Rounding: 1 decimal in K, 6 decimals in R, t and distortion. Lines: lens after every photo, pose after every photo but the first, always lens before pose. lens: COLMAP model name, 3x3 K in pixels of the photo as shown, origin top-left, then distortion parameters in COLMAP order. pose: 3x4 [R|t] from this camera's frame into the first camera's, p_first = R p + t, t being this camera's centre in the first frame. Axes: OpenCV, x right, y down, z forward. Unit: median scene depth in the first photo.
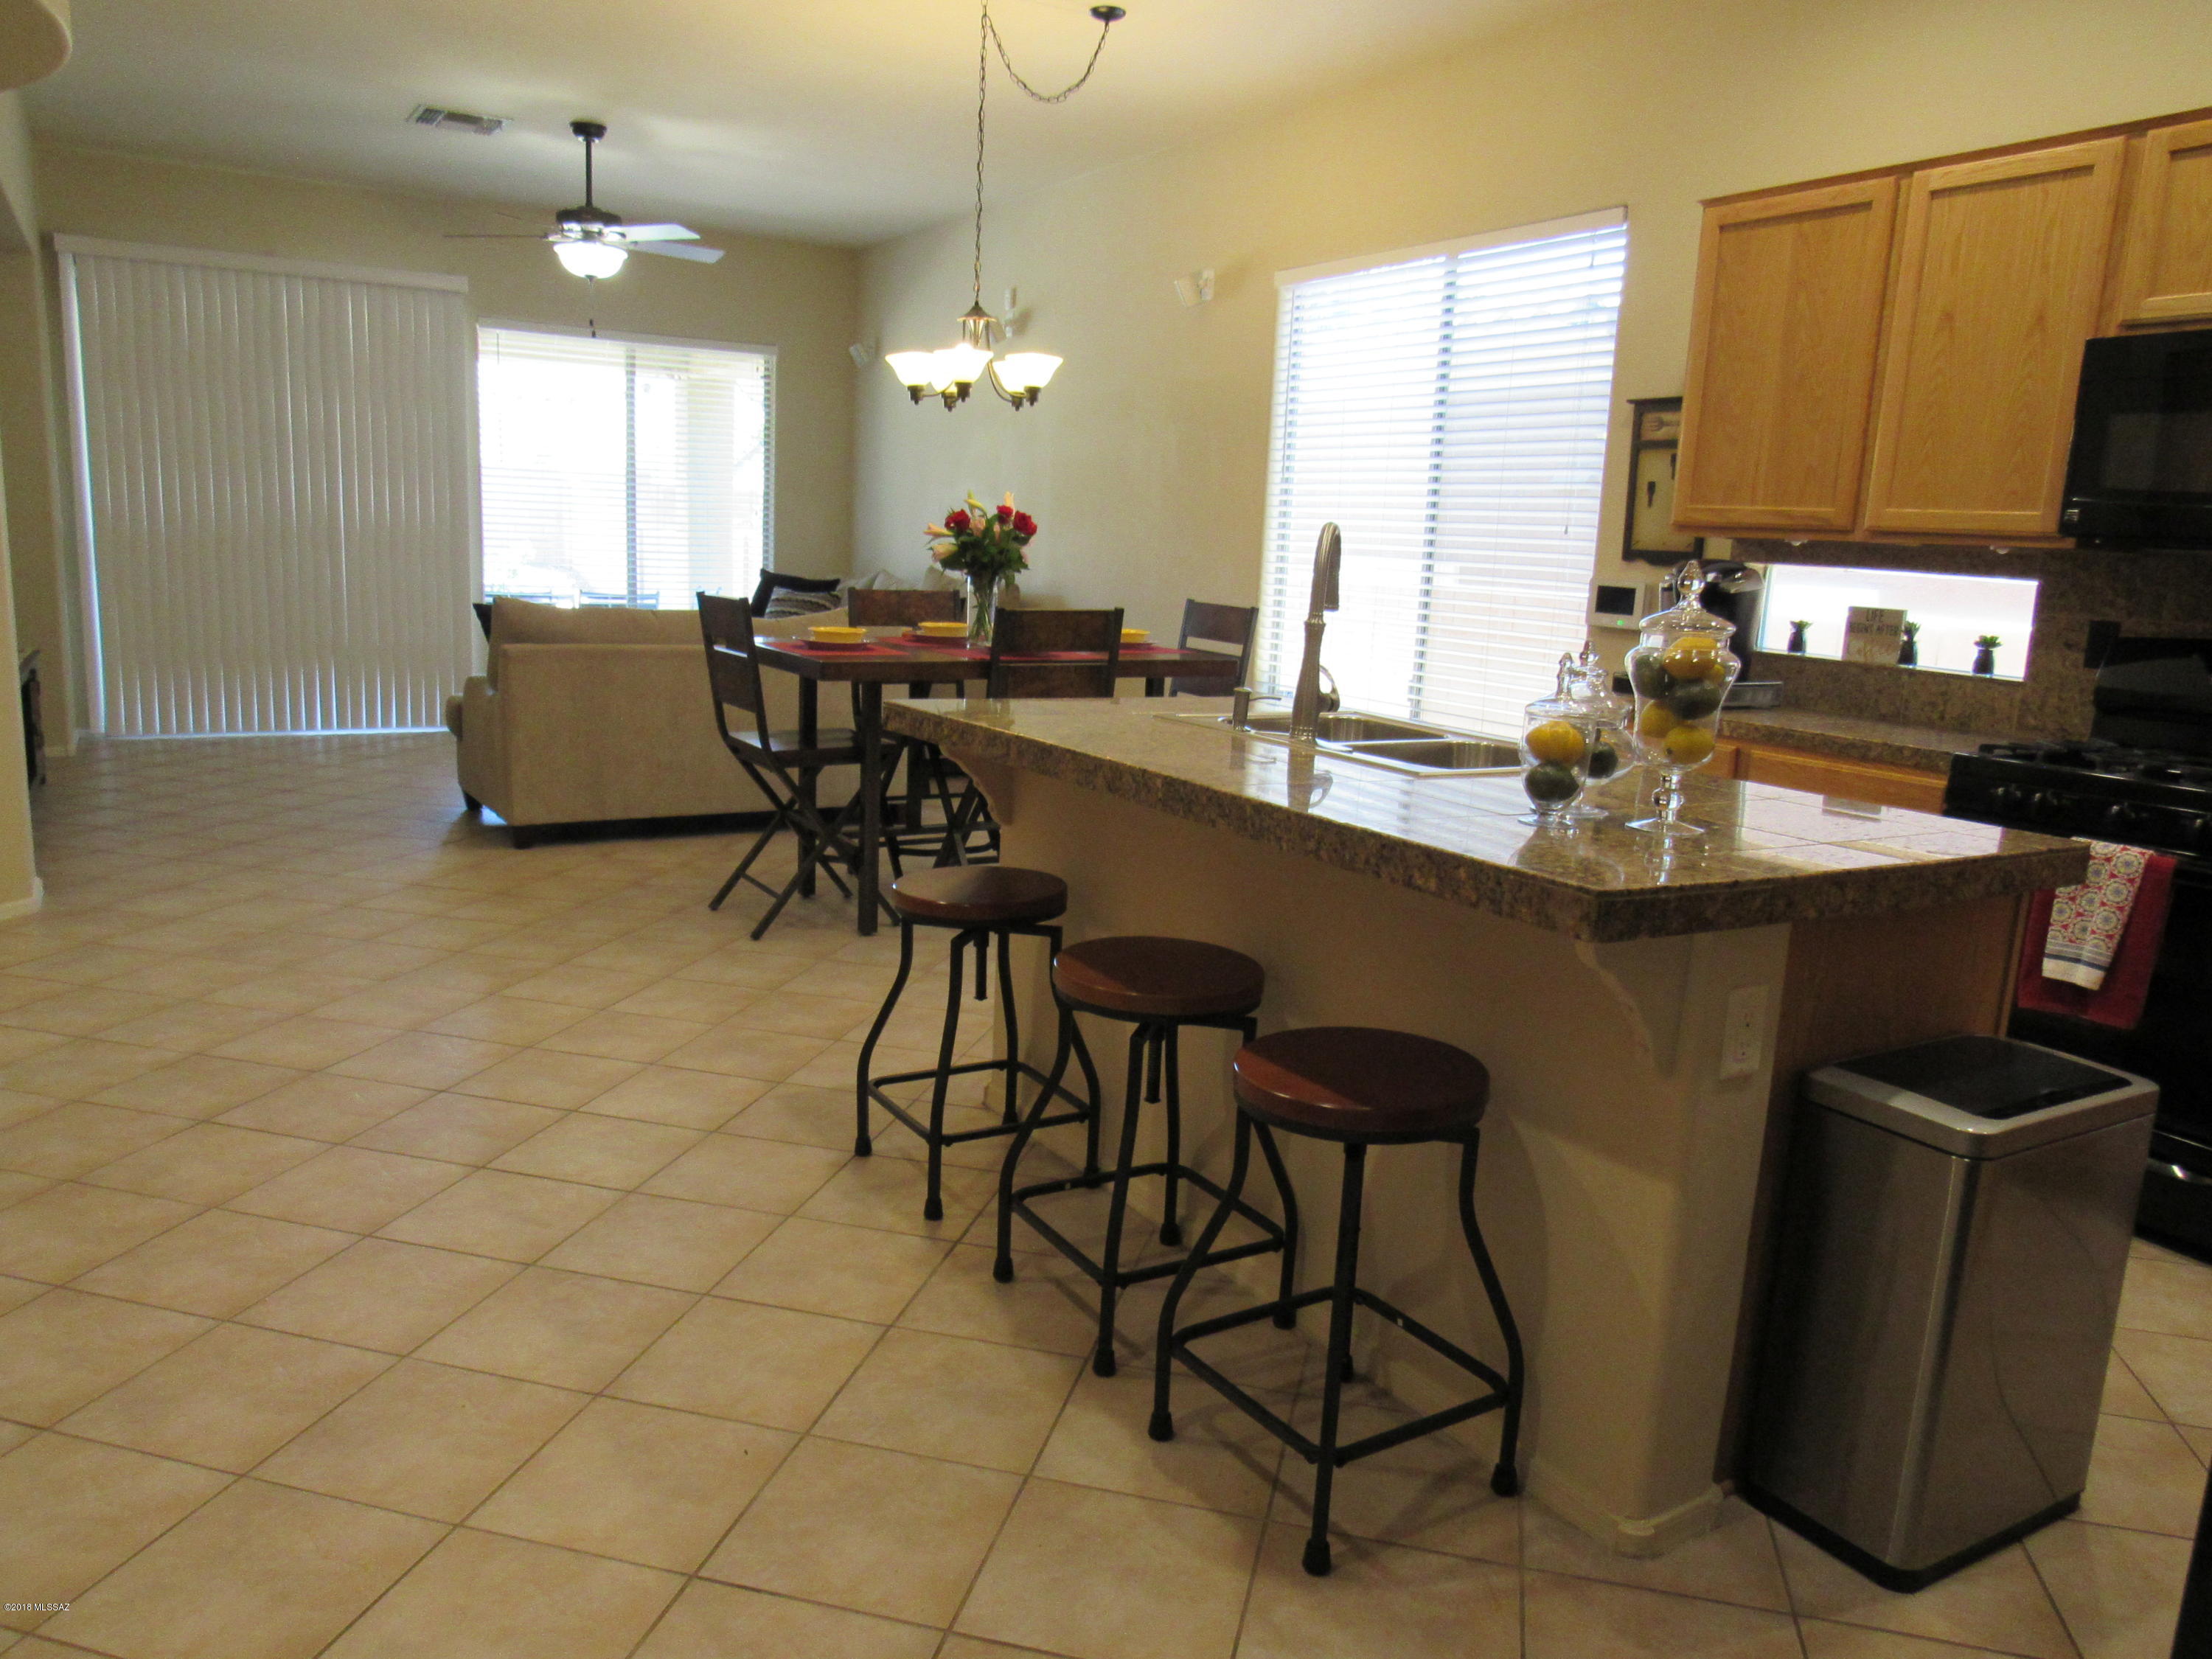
lens RADIAL K [[1577.2, 0, 1112.8], [0, 1577.2, 826.6], [0, 0, 1]] dist [-0.019718, 0.012307]
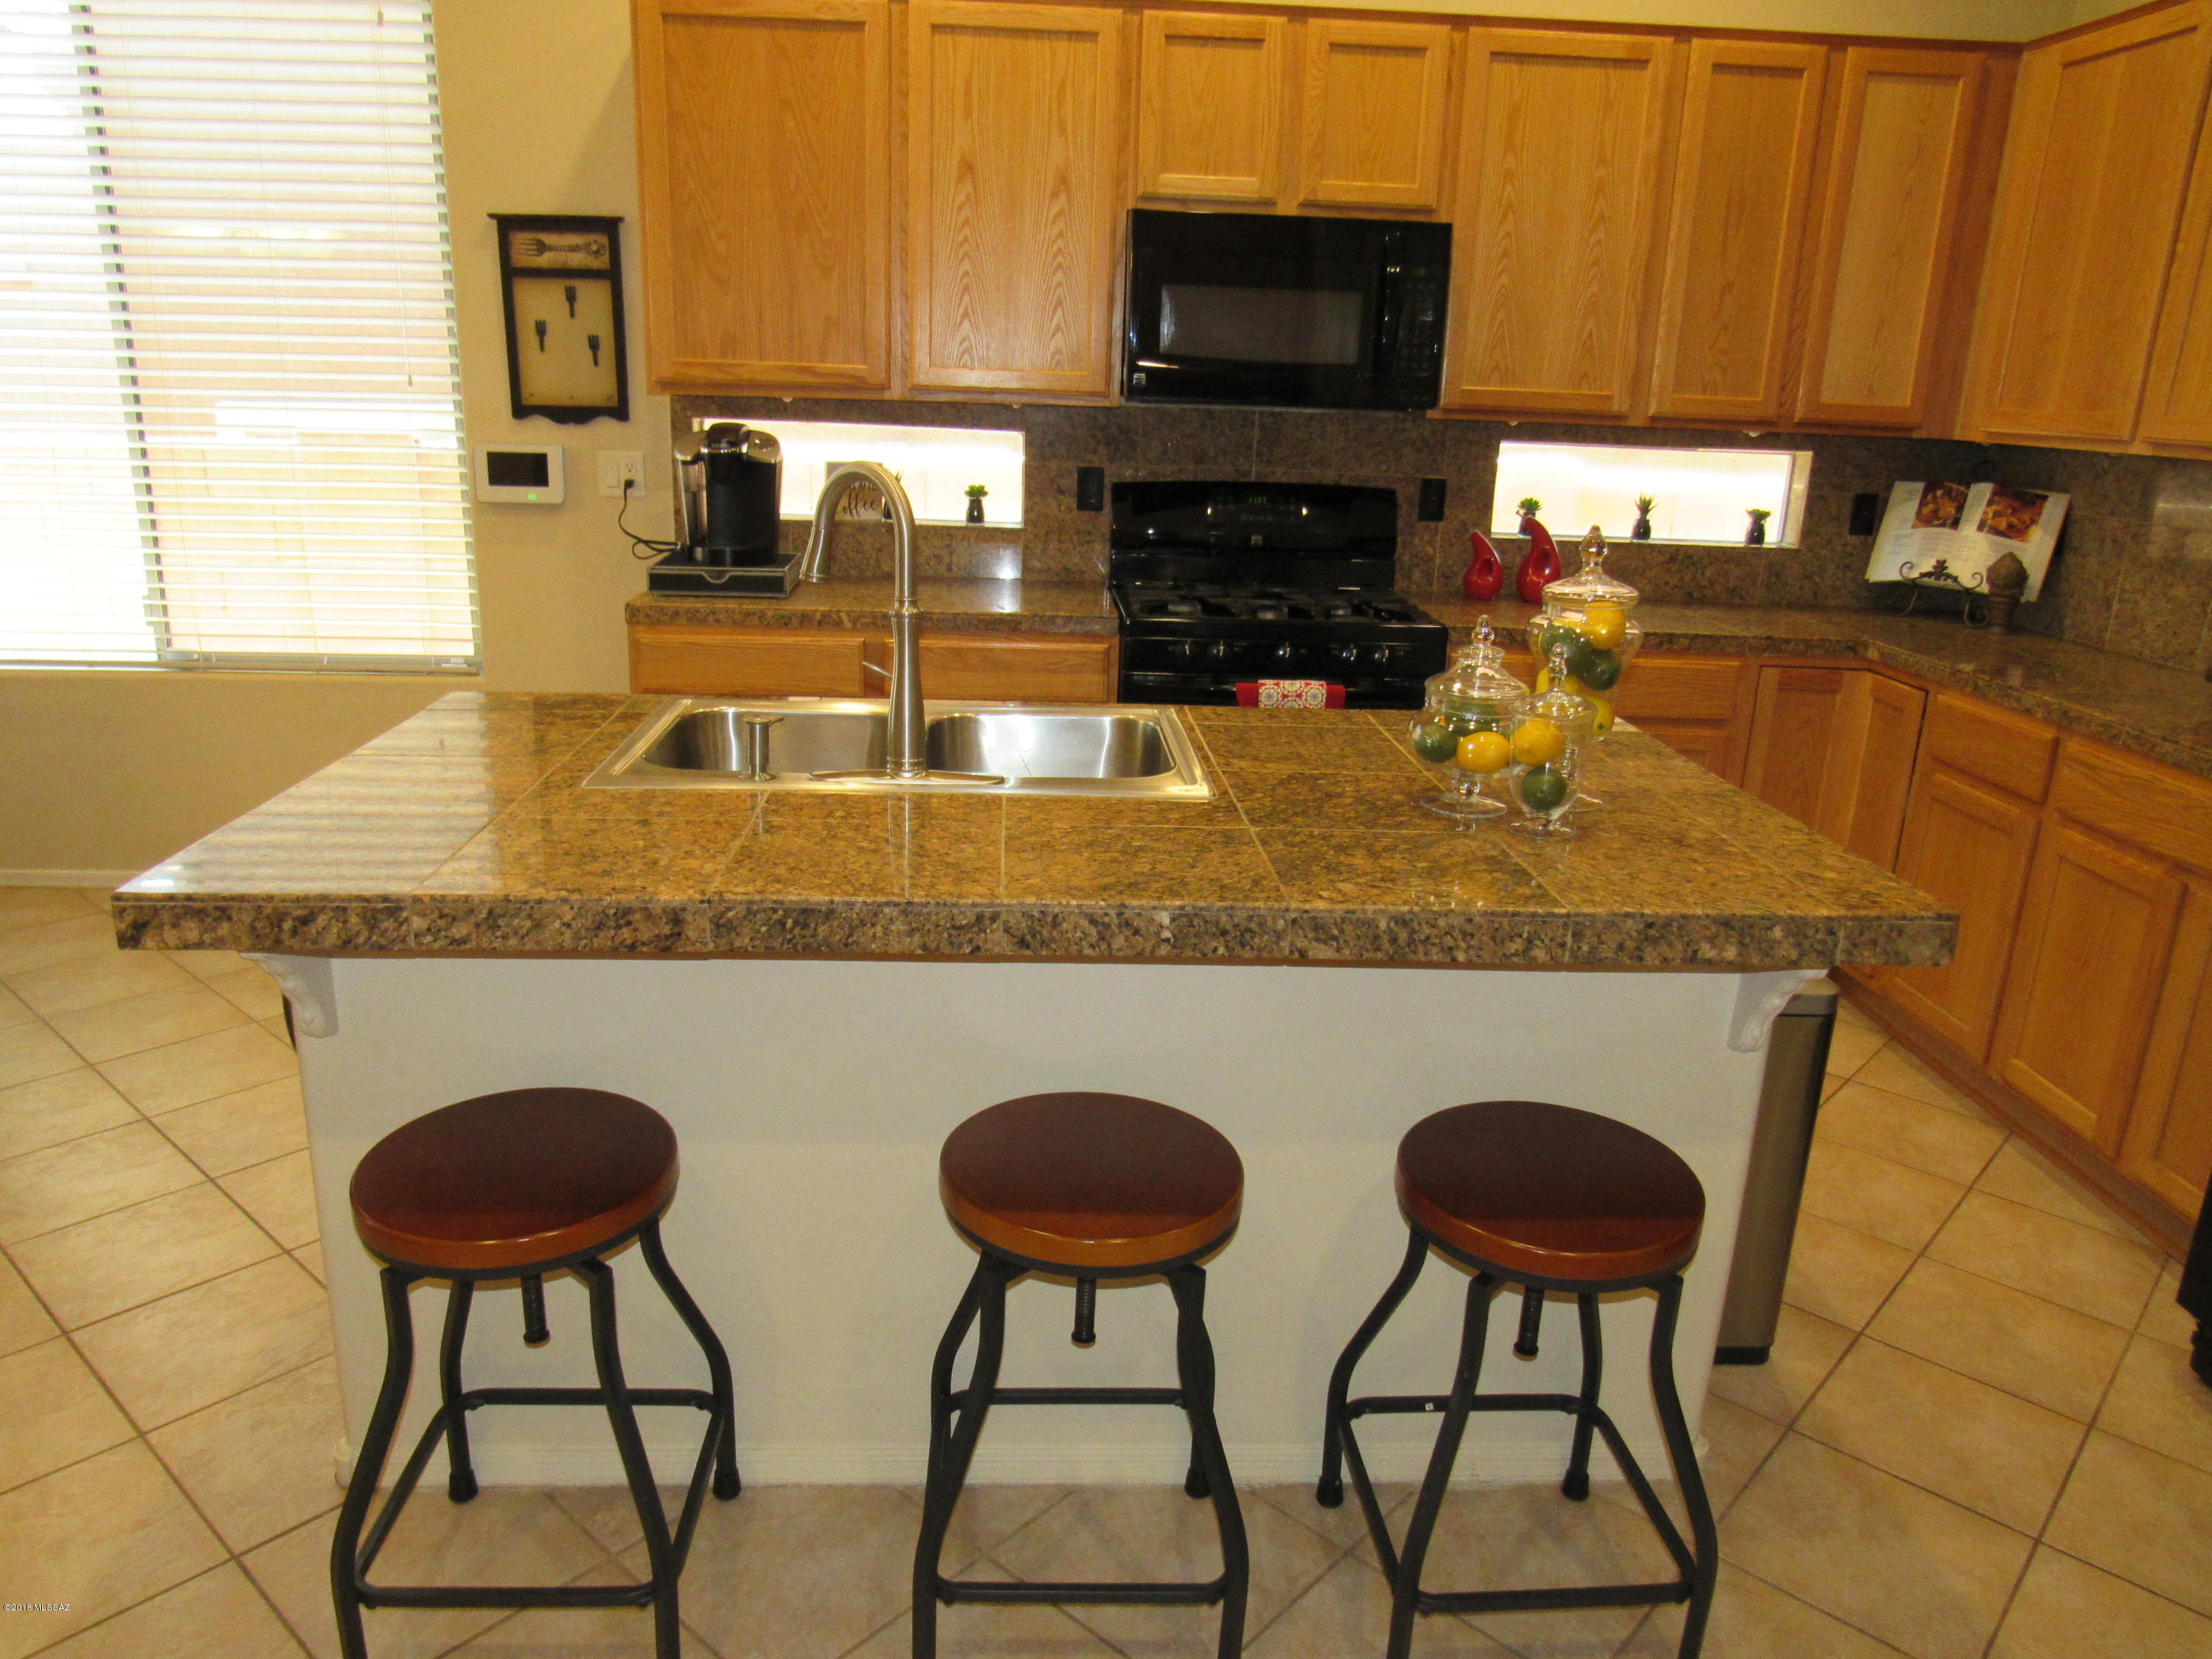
lens RADIAL K [[1567.5, 0, 1106.0], [0, 1567.5, 829.5], [0, 0, 1]] dist [-0.050499, 0.037849]
pose [[0.477458, -0.283663, 0.831606, -0.309839], [0.151333, 0.958859, 0.240183, -0.135673], [-0.865524, 0.011172, 0.500743, 0.407819]]
